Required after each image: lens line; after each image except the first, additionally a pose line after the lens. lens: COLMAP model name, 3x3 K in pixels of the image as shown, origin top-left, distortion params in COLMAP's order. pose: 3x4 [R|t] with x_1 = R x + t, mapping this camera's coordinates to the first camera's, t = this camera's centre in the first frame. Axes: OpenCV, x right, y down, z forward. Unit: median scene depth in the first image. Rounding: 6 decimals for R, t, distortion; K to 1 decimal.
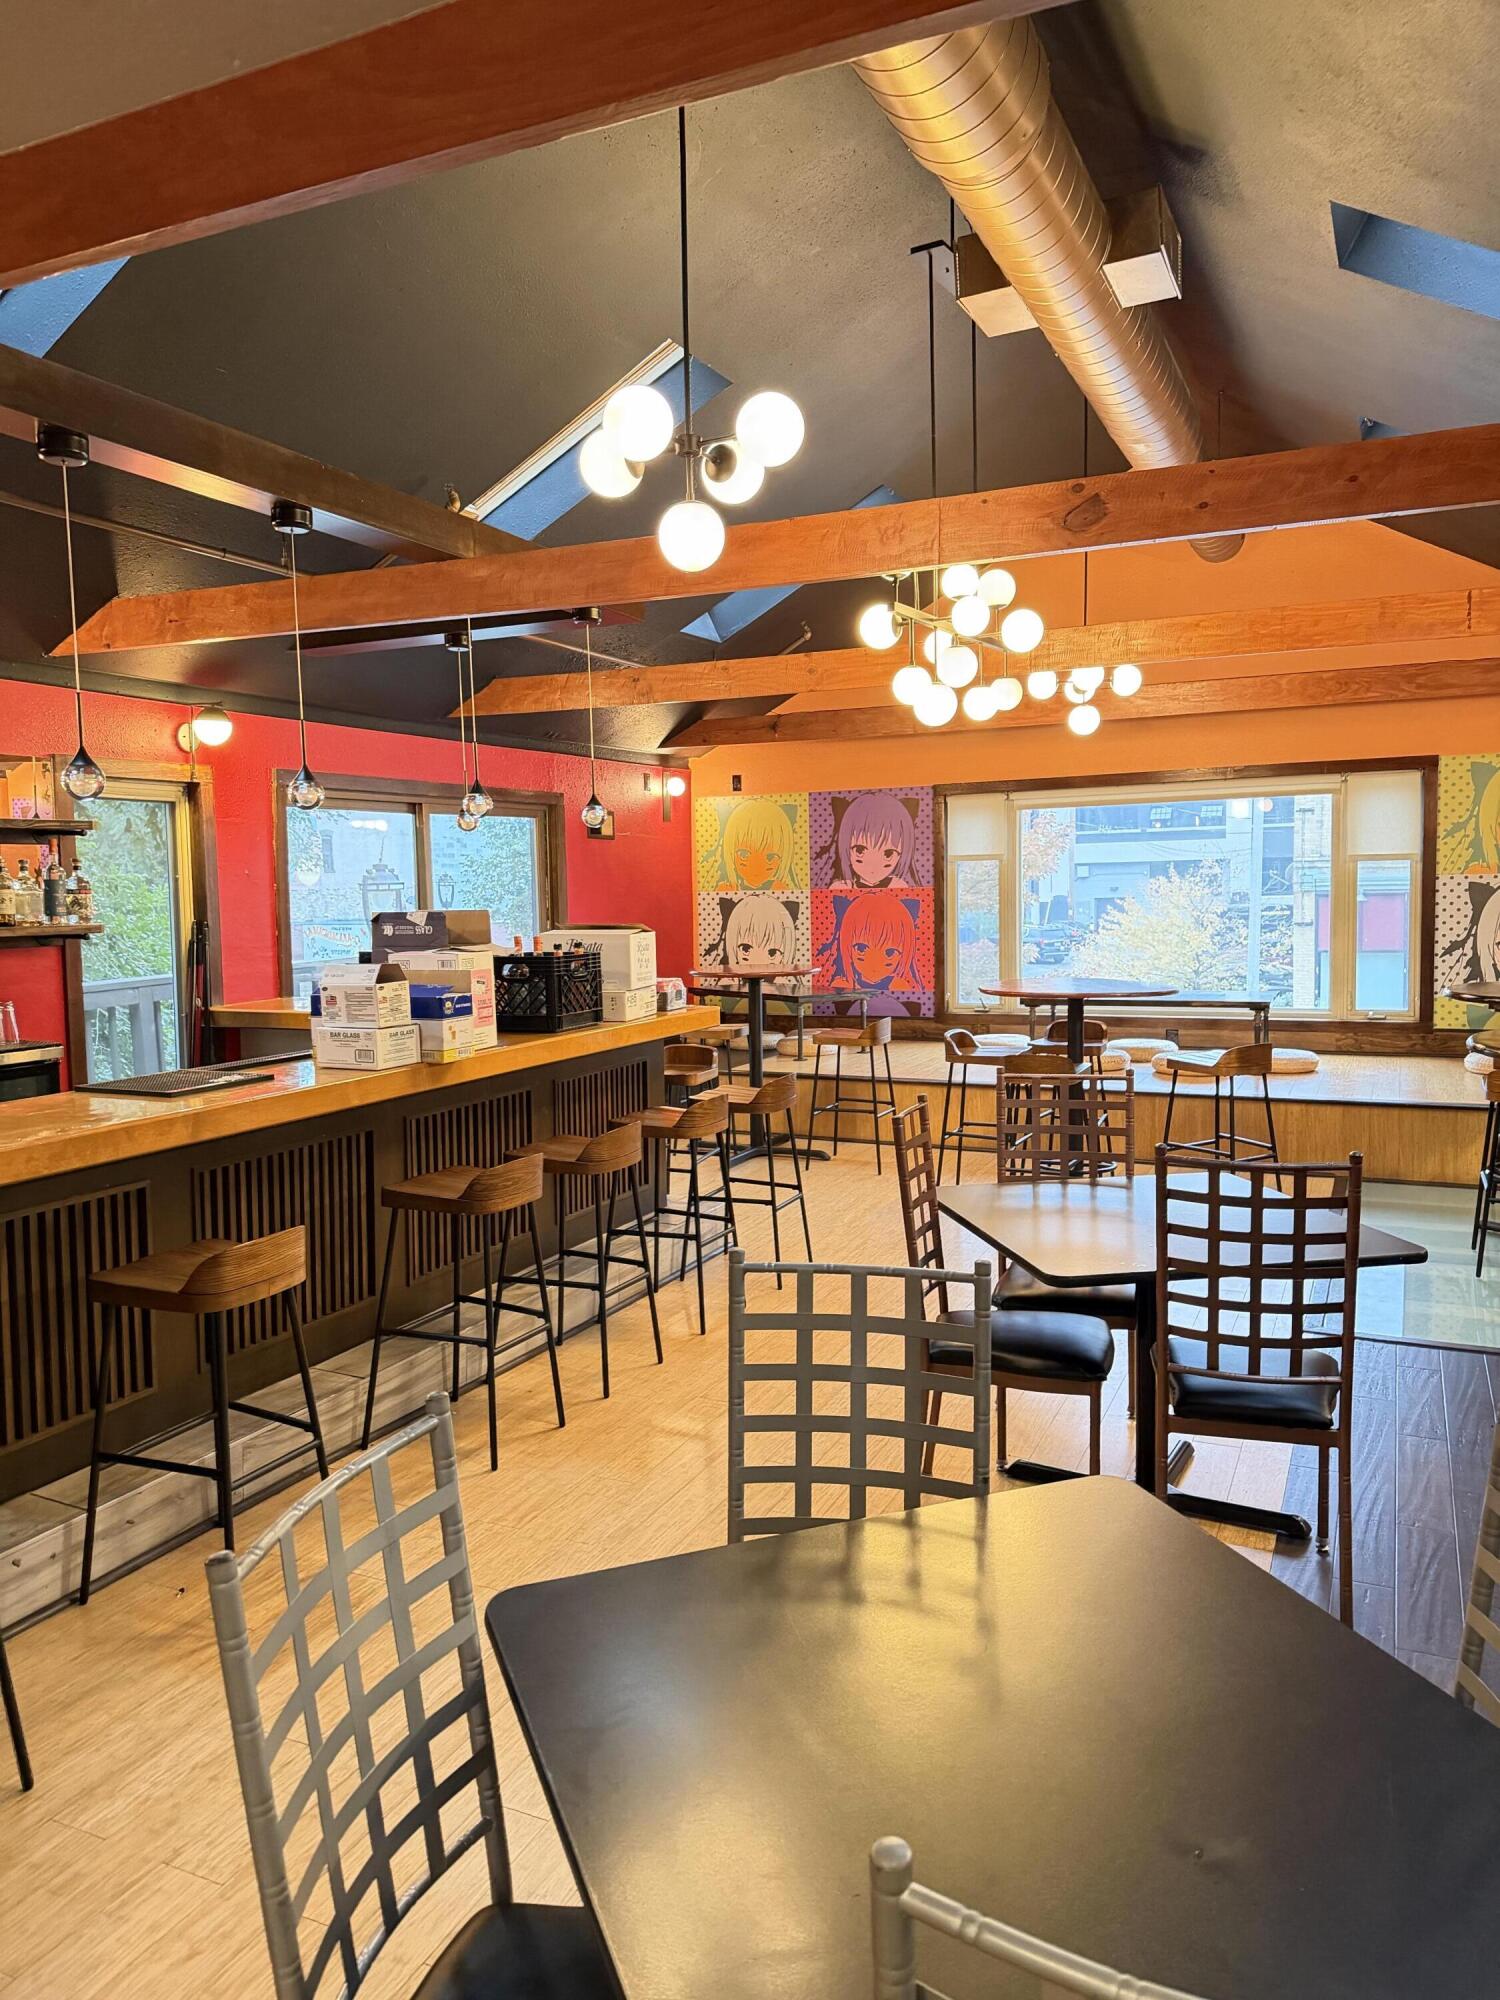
lens RADIAL K [[1413.3, 0, 758.2], [0, 1413.3, 999.7], [0, 0, 1]] dist [0.005192, -0.000397]
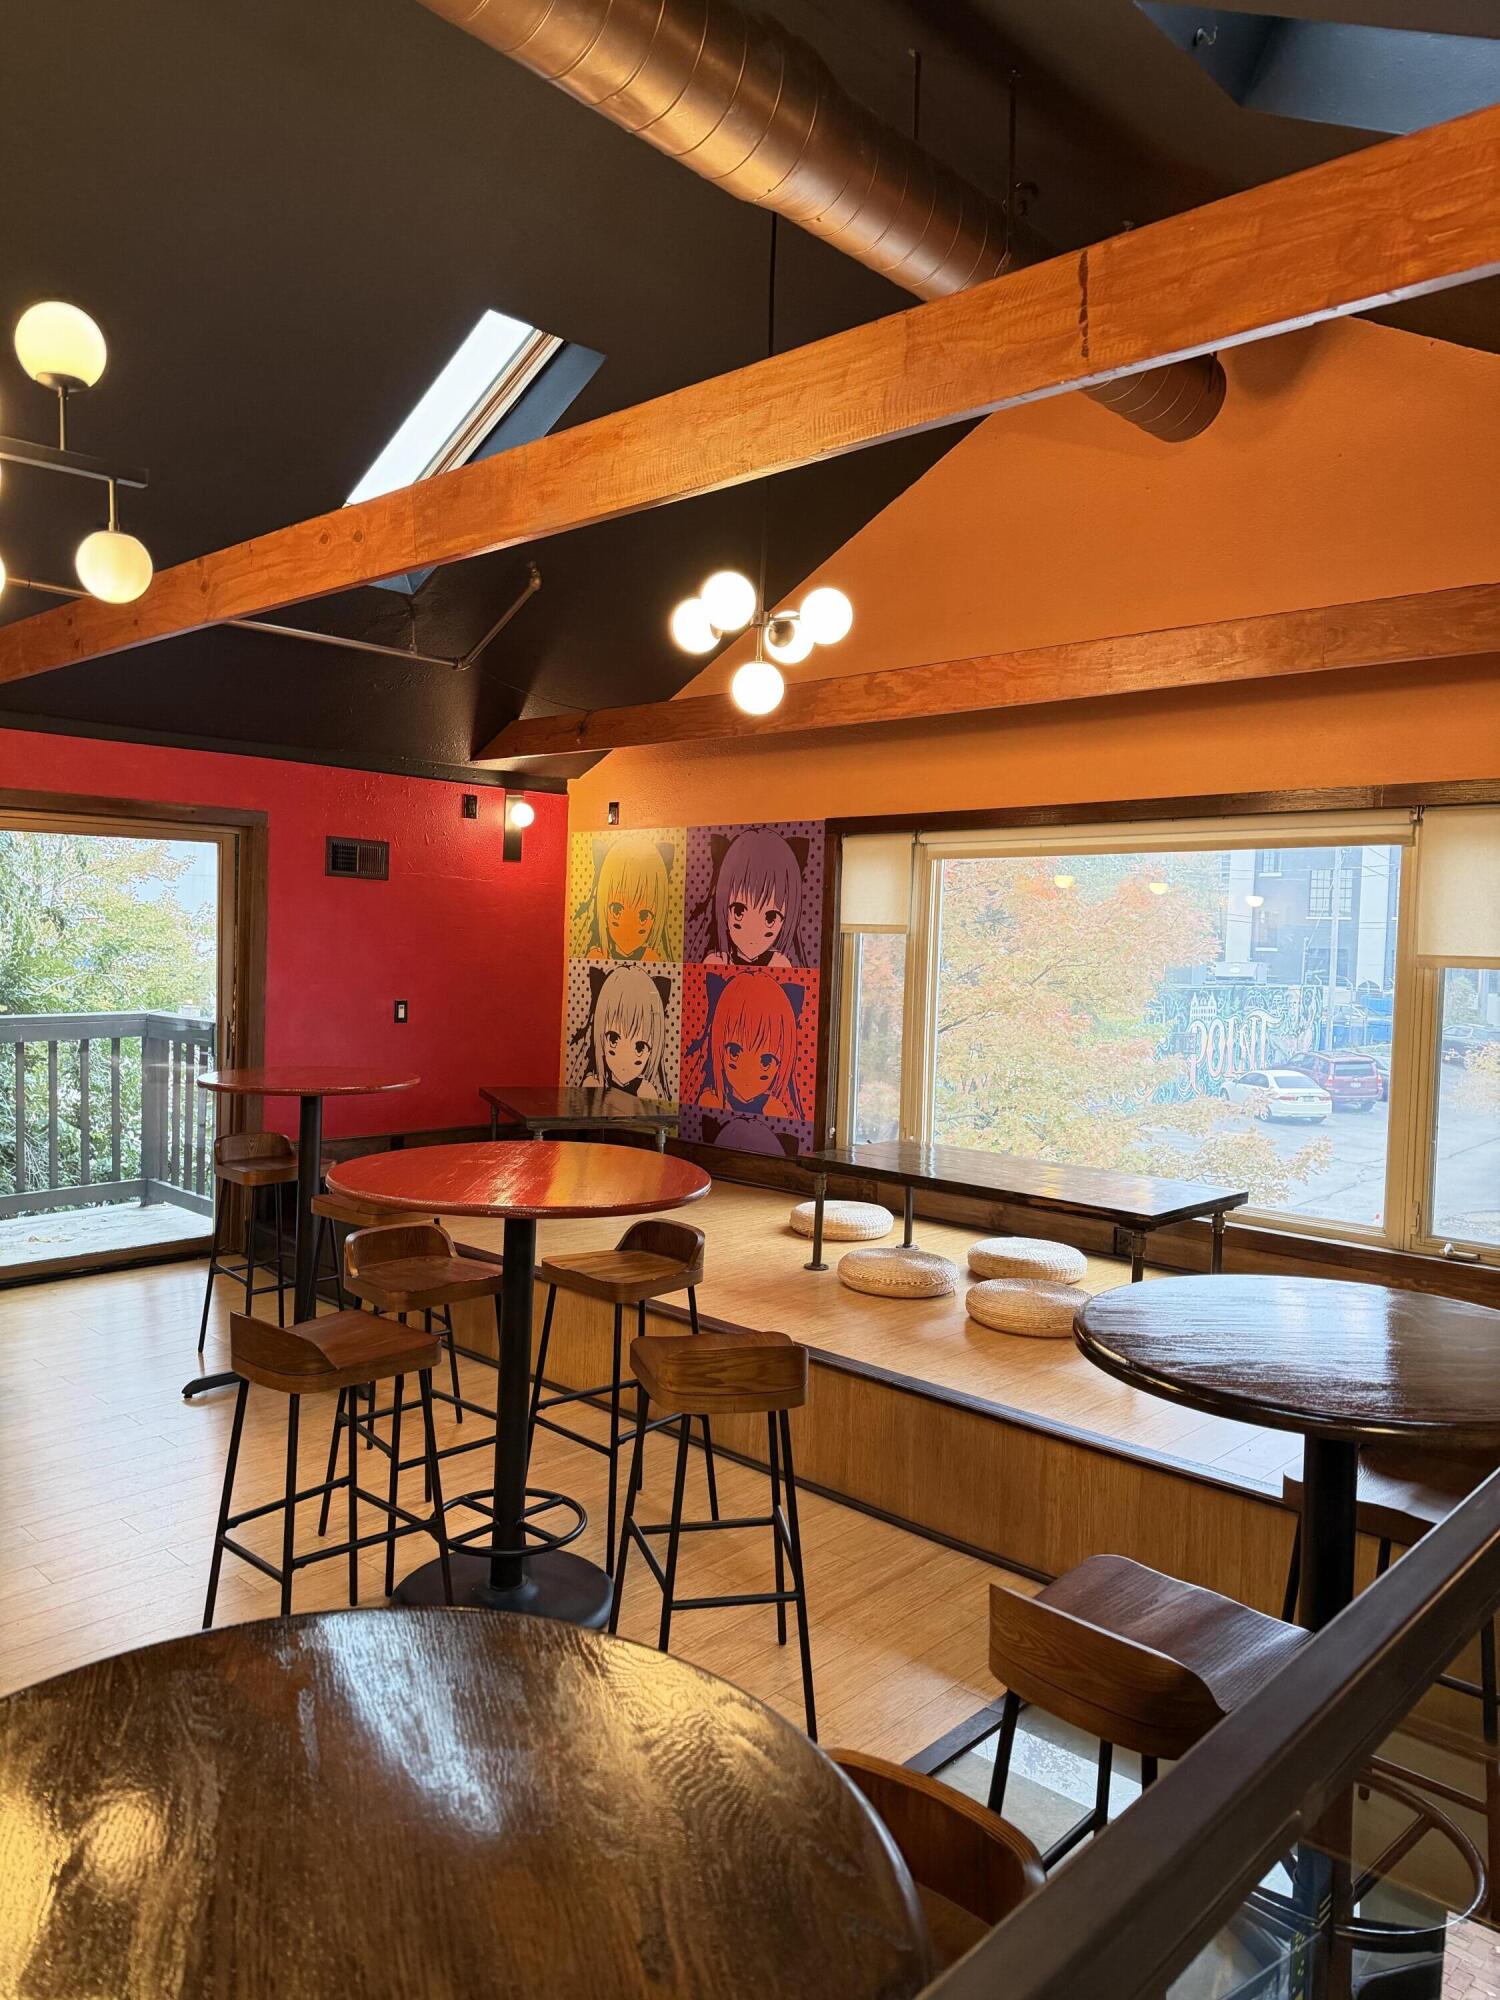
lens RADIAL K [[1413.3, 0, 744.7], [0, 1413.3, 993.3], [0, 0, 1]] dist [0.005192, -0.000397]
pose [[0.953074, 0.062917, -0.296127, 0.281467], [-0.077784, 0.996220, -0.038682, -0.037808], [0.292573, 0.059901, 0.954365, 0.332481]]
